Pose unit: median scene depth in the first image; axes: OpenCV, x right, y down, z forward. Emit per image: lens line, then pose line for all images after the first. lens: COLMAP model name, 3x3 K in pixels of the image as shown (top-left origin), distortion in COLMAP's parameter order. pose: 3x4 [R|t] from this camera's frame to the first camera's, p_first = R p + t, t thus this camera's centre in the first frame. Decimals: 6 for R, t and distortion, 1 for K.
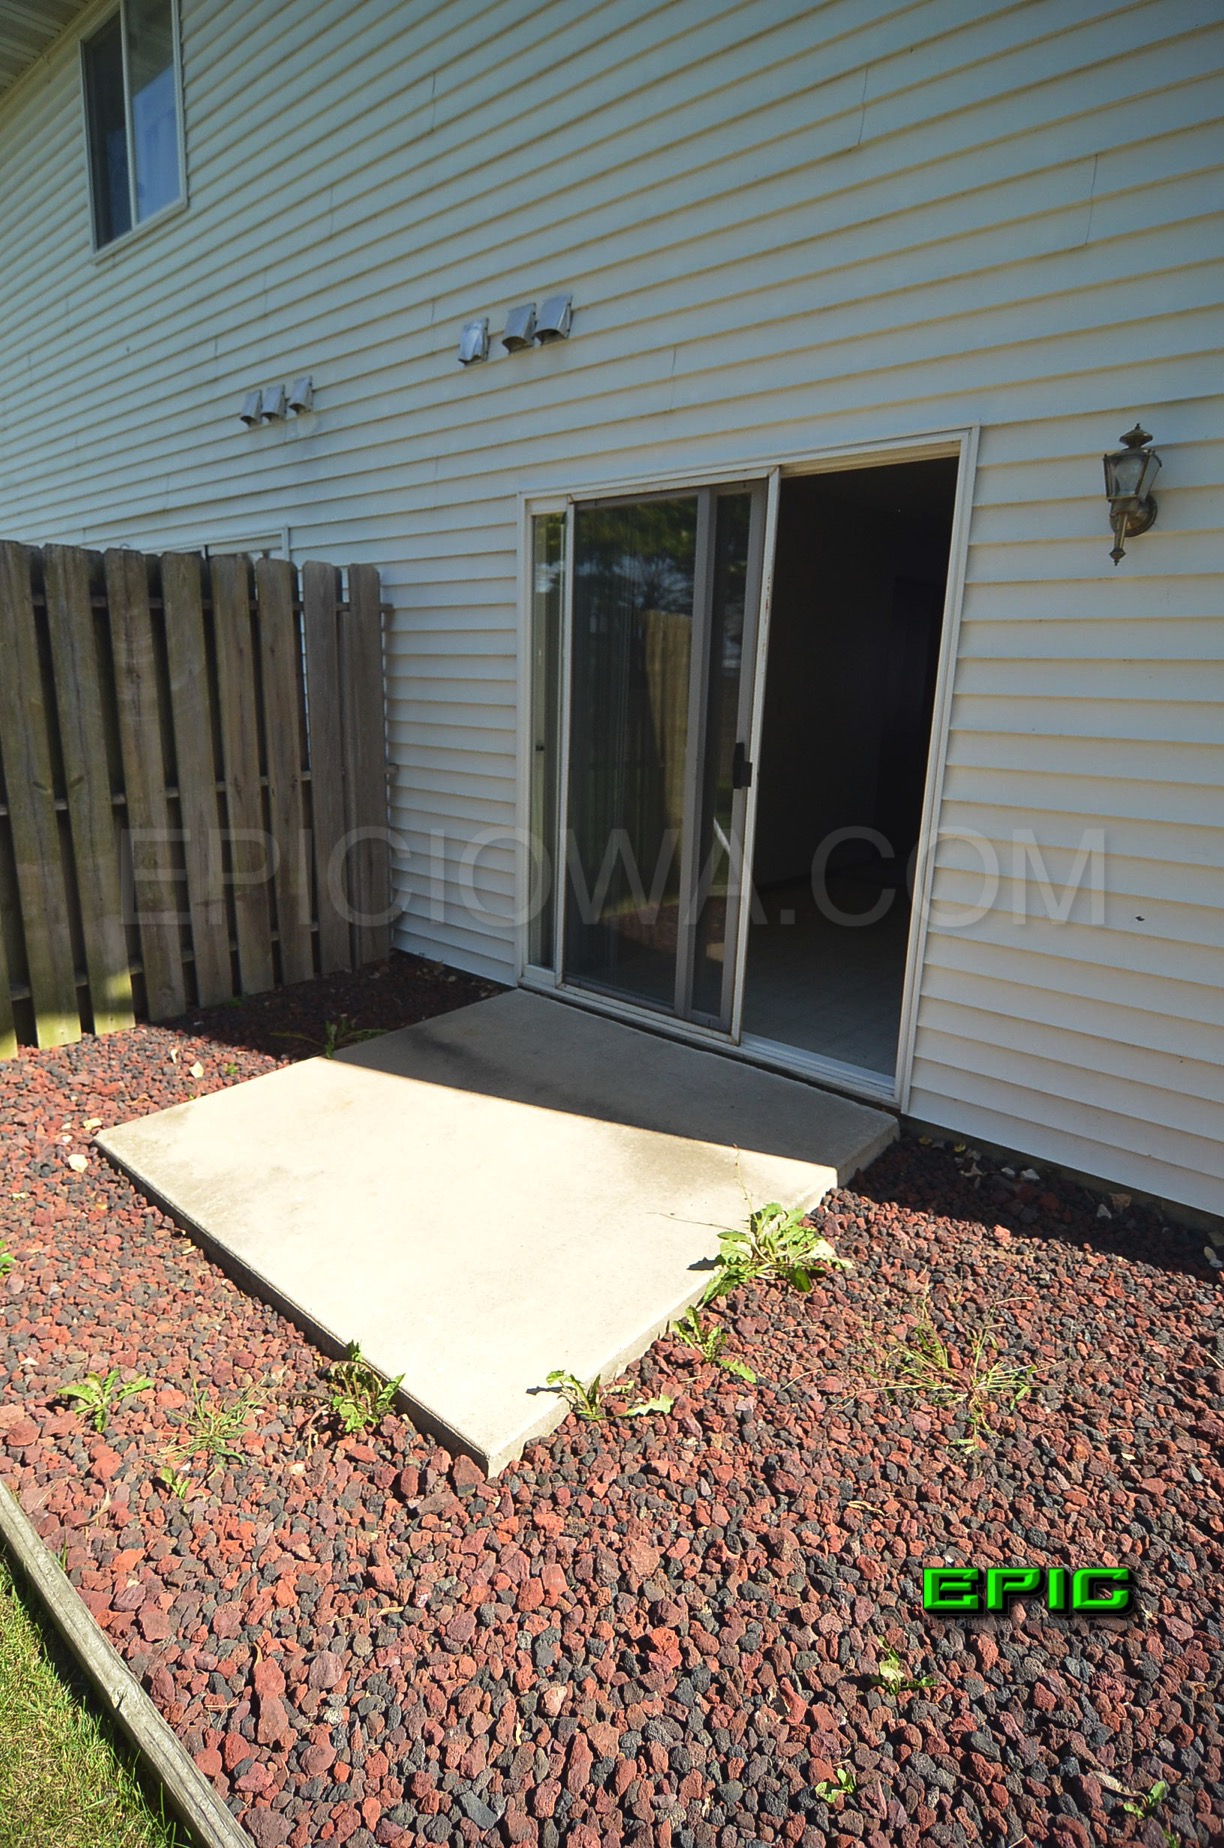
lens RADIAL K [[991.1, 0, 602.2], [0, 991.1, 914.4], [0, 0, 1]] dist [-0.009915, -0.001380]
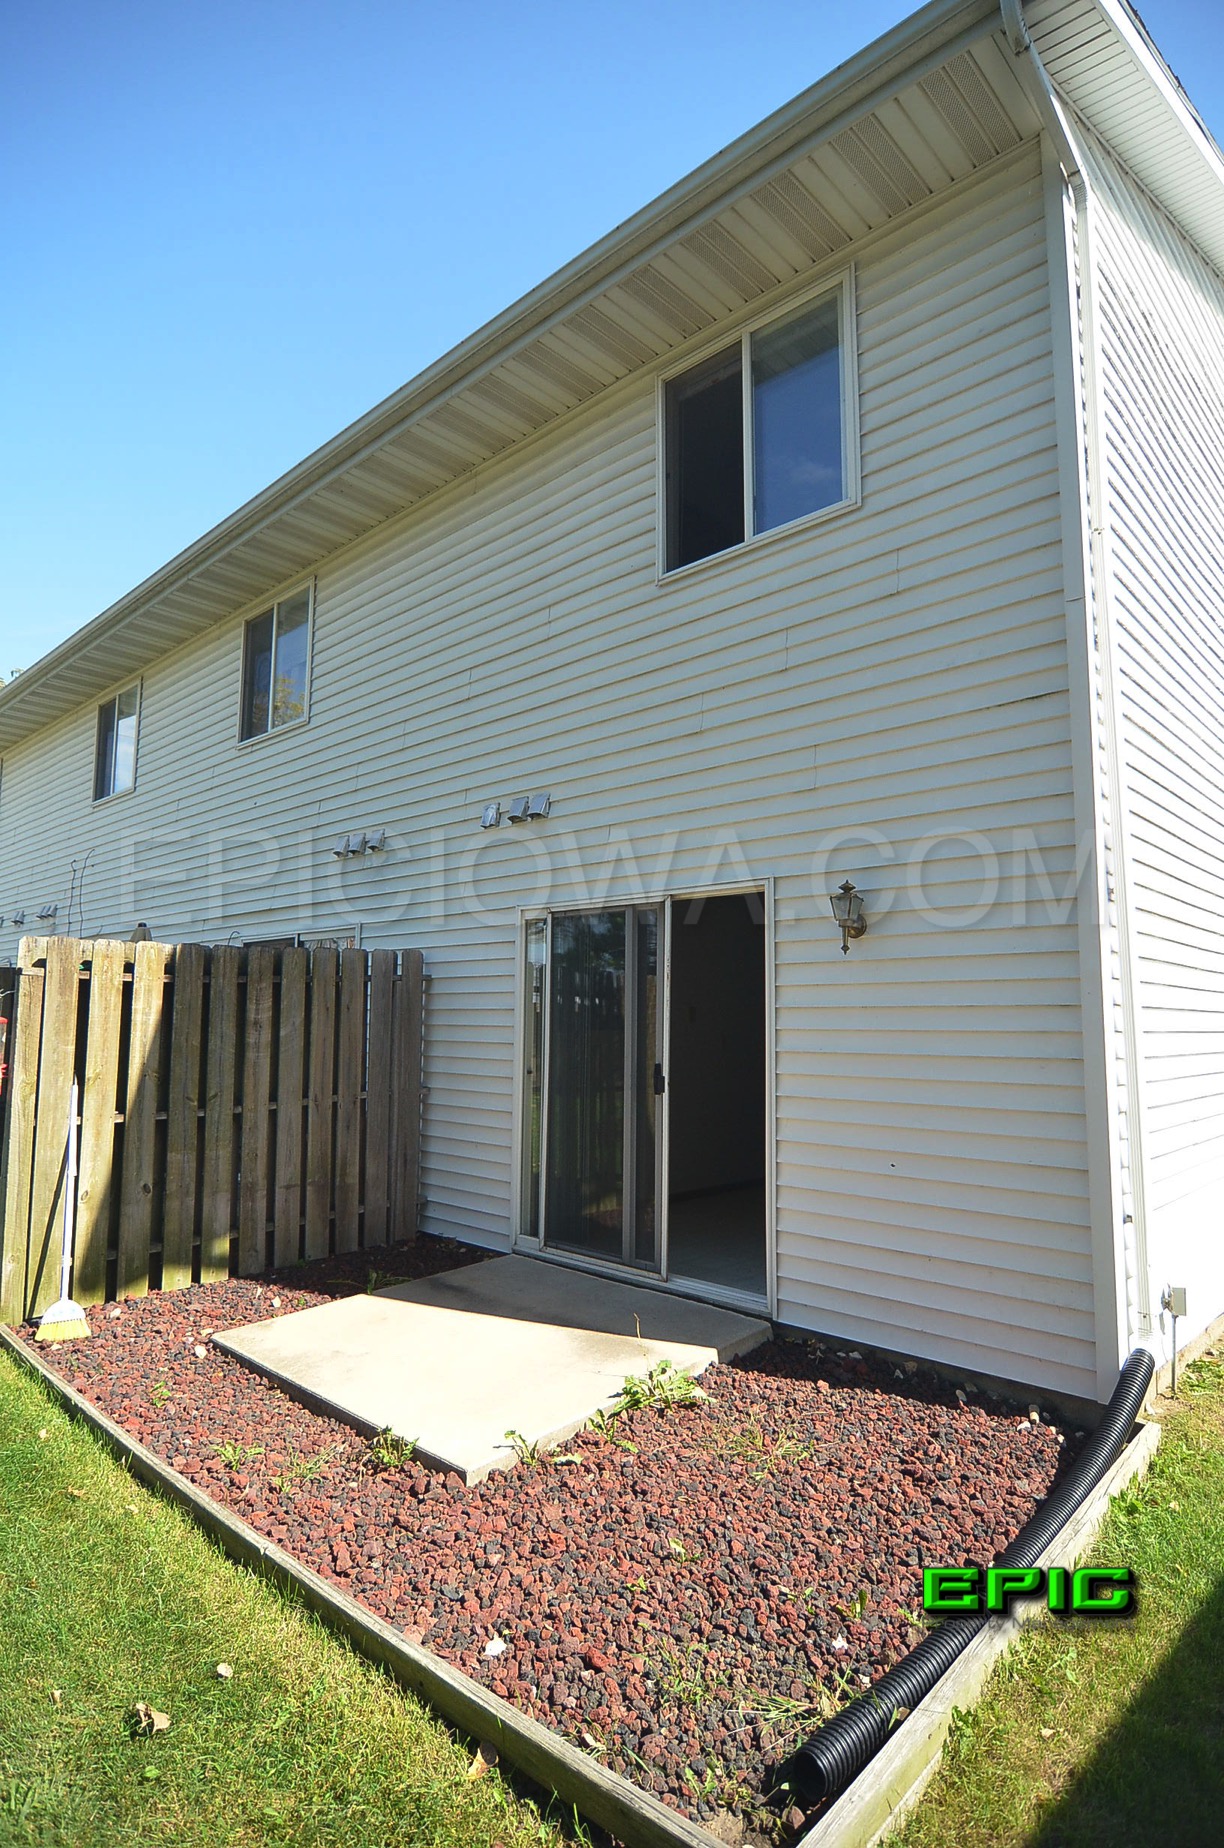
lens RADIAL K [[991.1, 0, 602.2], [0, 991.1, 914.4], [0, 0, 1]] dist [-0.009915, -0.001380]
pose [[0.999541, -0.018628, -0.023881, 0.093537], [0.009453, 0.940980, -0.338329, 0.119730], [0.028774, 0.337948, 0.940725, -0.486361]]
